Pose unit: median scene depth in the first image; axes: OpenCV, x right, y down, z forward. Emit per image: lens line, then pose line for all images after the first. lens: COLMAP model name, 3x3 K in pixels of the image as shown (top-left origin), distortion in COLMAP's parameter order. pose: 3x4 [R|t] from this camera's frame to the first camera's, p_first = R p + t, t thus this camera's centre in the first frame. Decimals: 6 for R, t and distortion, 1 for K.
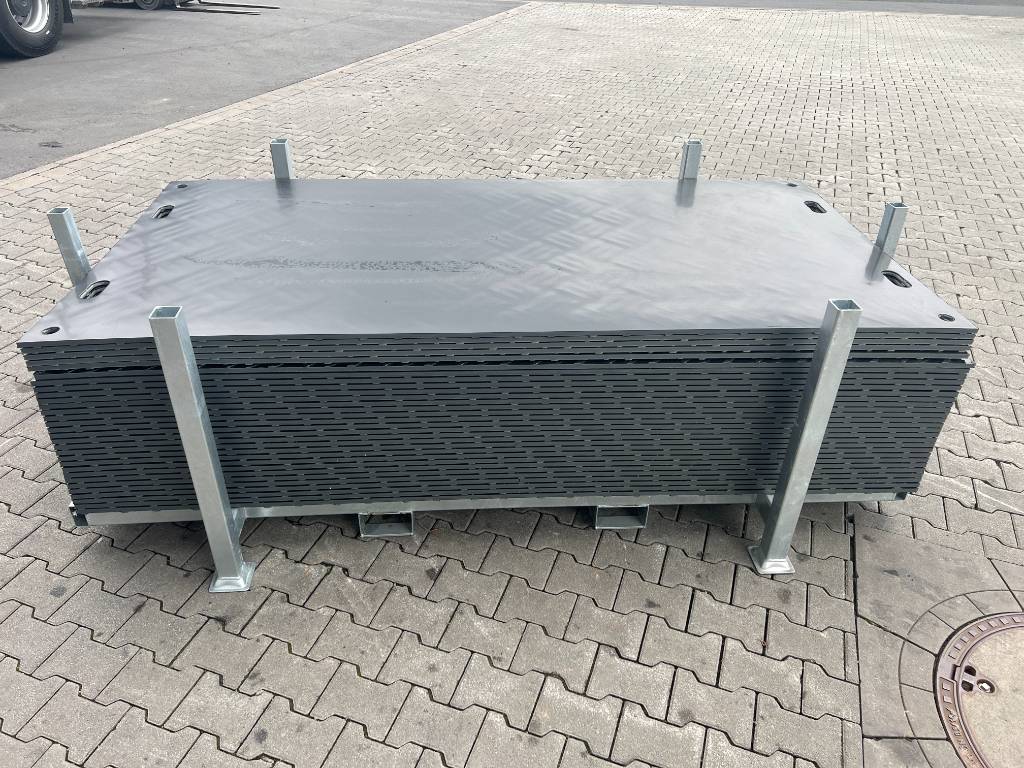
lens RADIAL K [[766.1, 0, 508.8], [0, 766.1, 380.7], [0, 0, 1]] dist [0.053040, -0.053179]
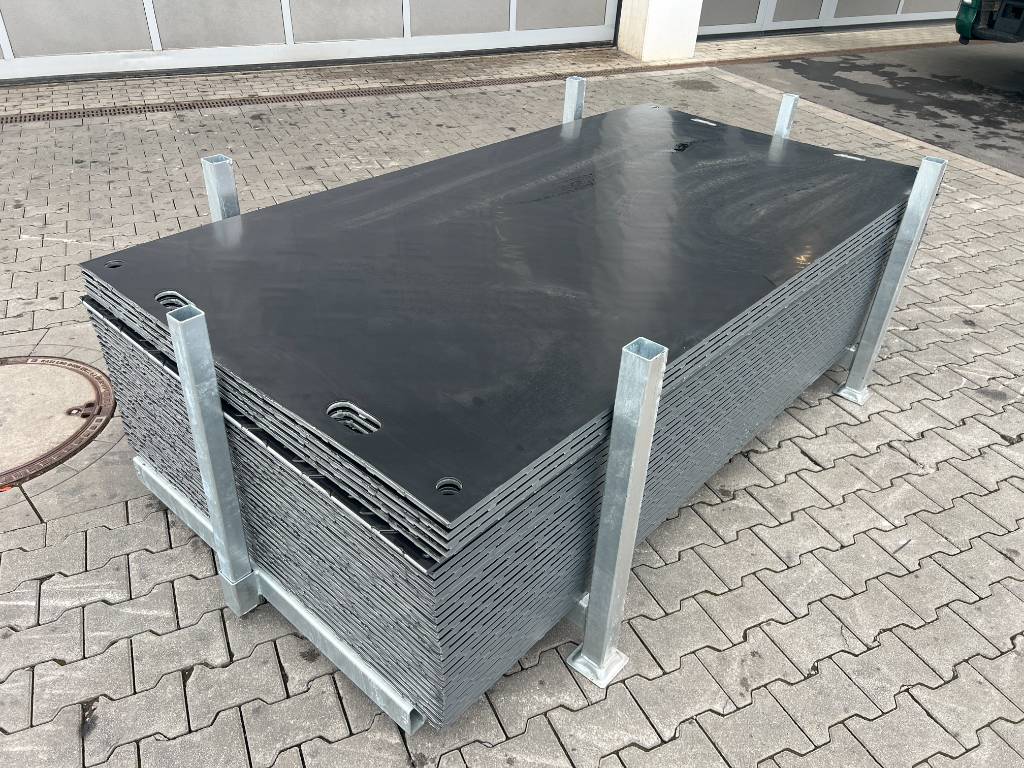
lens RADIAL K [[766.1, 0, 504.7], [0, 766.1, 381.2], [0, 0, 1]] dist [0.053040, -0.053179]
pose [[-0.711376, 0.343787, -0.612989, 0.750805], [-0.429859, 0.477201, 0.766486, -0.787733], [0.556027, 0.808758, -0.191689, 1.370950]]
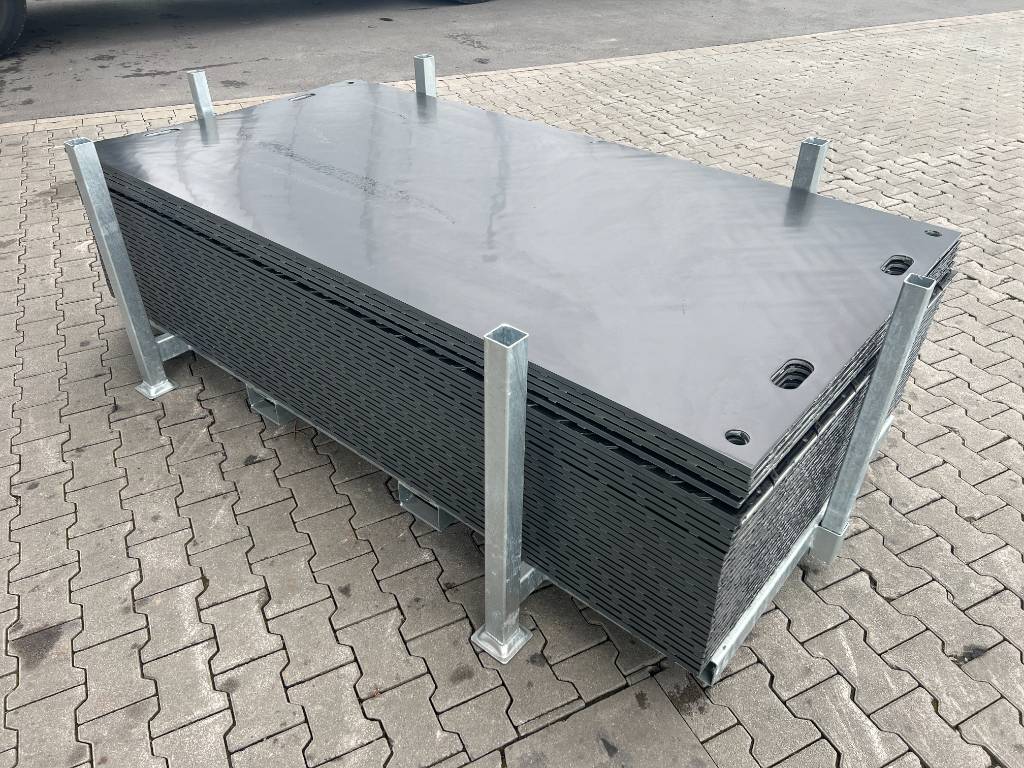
lens RADIAL K [[766.1, 0, 504.3], [0, 766.1, 382.3], [0, 0, 1]] dist [0.053040, -0.053179]
pose [[0.717732, 0.386523, -0.579190, 0.703837], [-0.365788, 0.917065, 0.158720, -0.138686], [0.592503, 0.097942, 0.799592, 0.337224]]
